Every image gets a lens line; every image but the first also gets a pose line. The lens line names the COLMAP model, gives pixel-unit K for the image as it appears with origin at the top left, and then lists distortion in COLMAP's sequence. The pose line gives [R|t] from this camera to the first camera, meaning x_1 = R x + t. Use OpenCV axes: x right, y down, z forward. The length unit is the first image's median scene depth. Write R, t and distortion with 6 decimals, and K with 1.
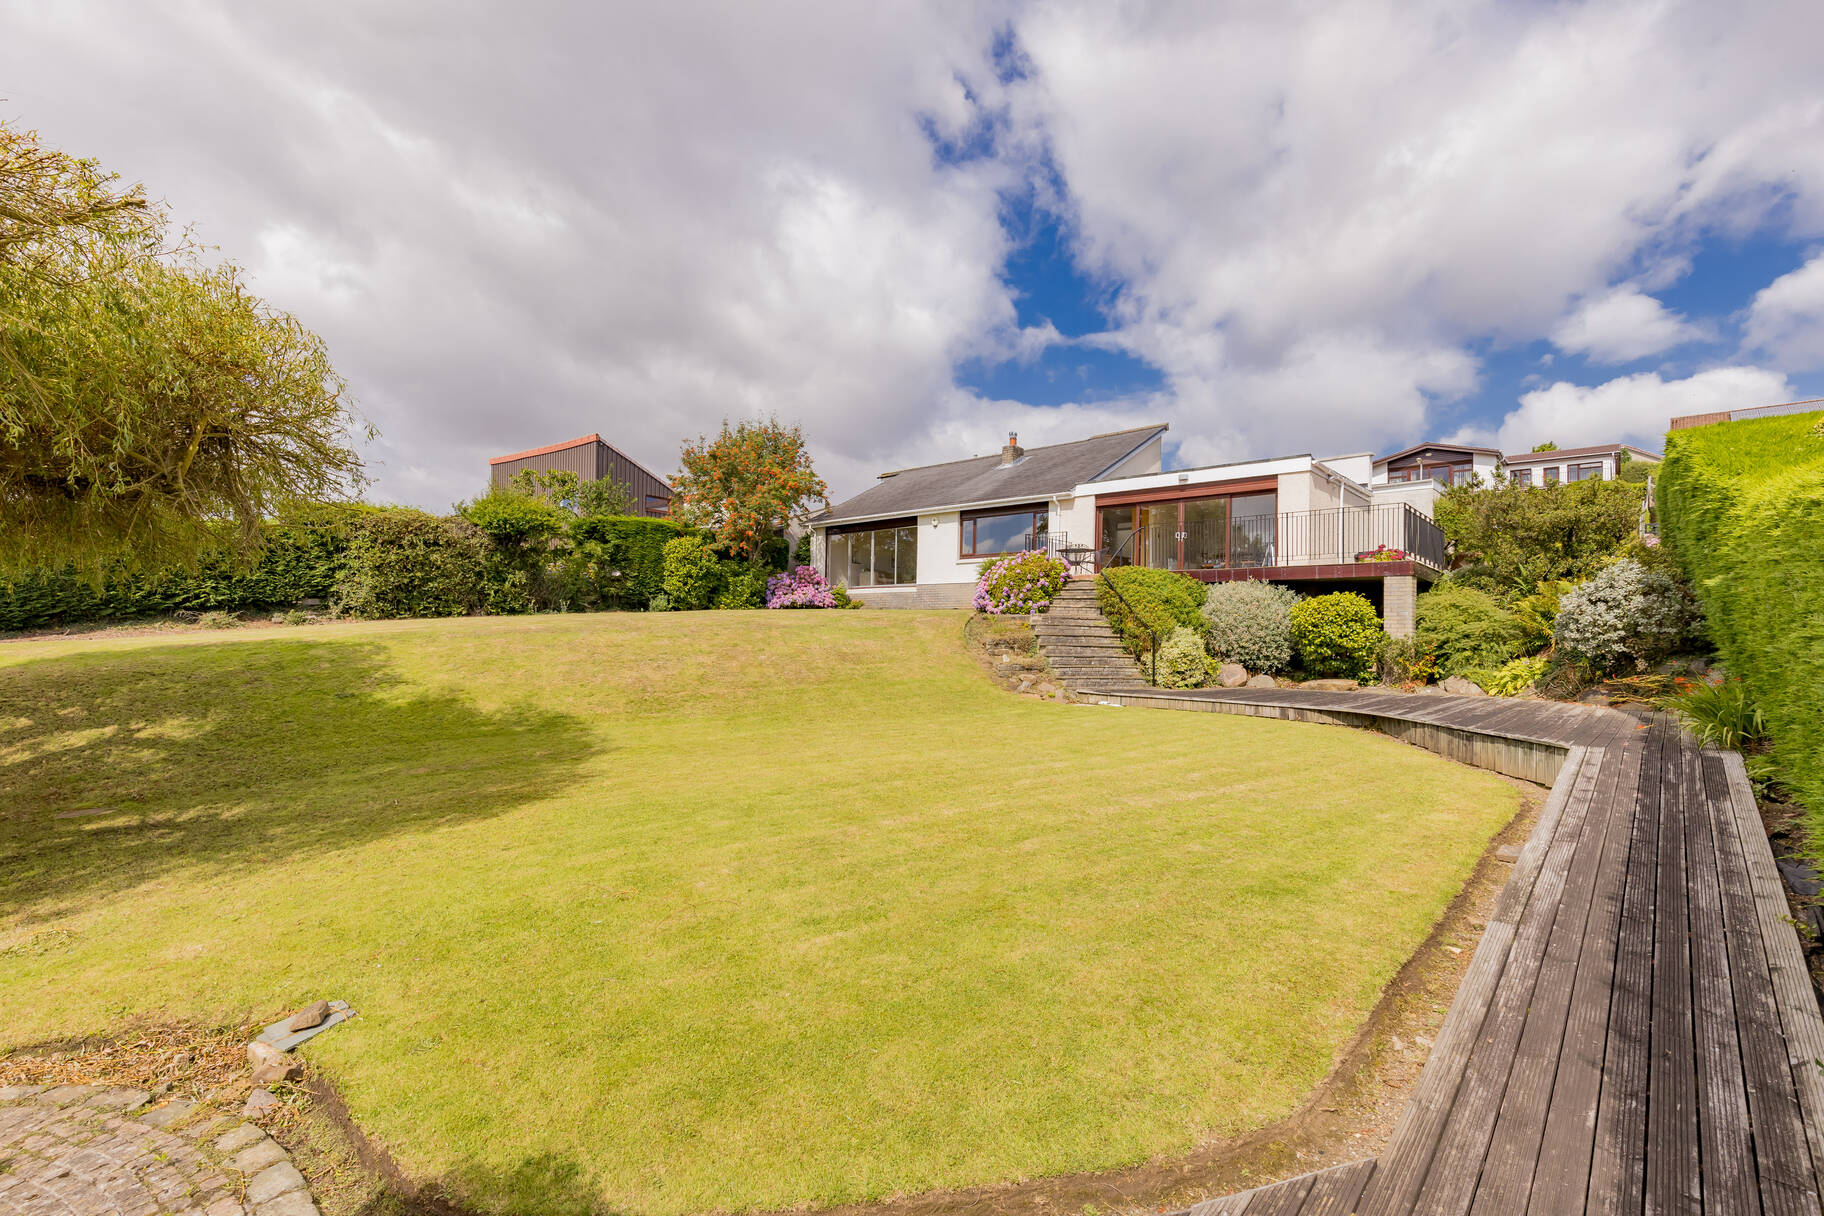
lens RADIAL K [[826.3, 0, 919.8], [0, 826.3, 631.6], [0, 0, 1]] dist [0.000095, 0.006198]
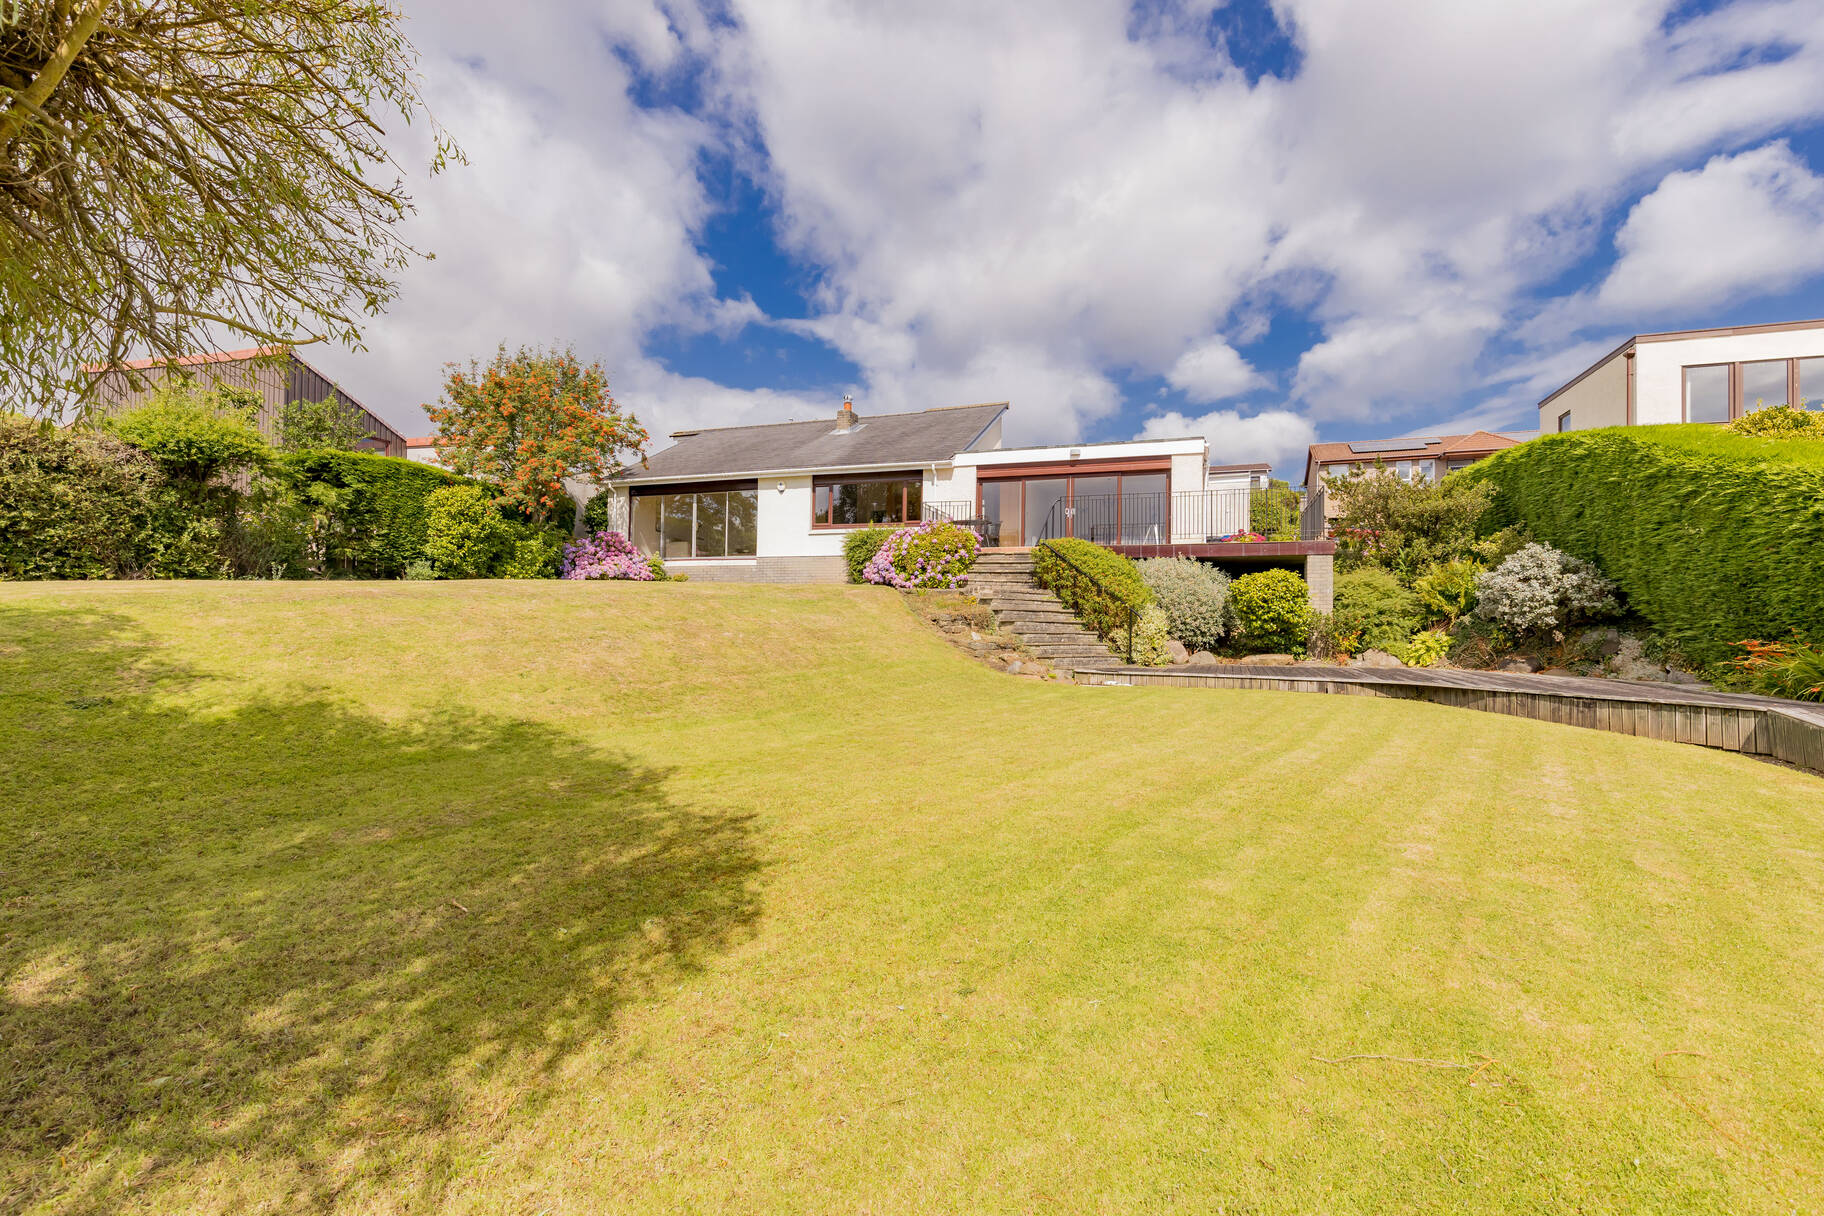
lens RADIAL K [[826.3, 0, 919.8], [0, 826.3, 631.6], [0, 0, 1]] dist [0.000095, 0.006198]
pose [[0.930722, -0.003808, 0.365707, -0.169253], [-0.002241, 0.999868, 0.016116, 0.008419], [-0.365720, -0.015819, 0.930590, 0.121950]]
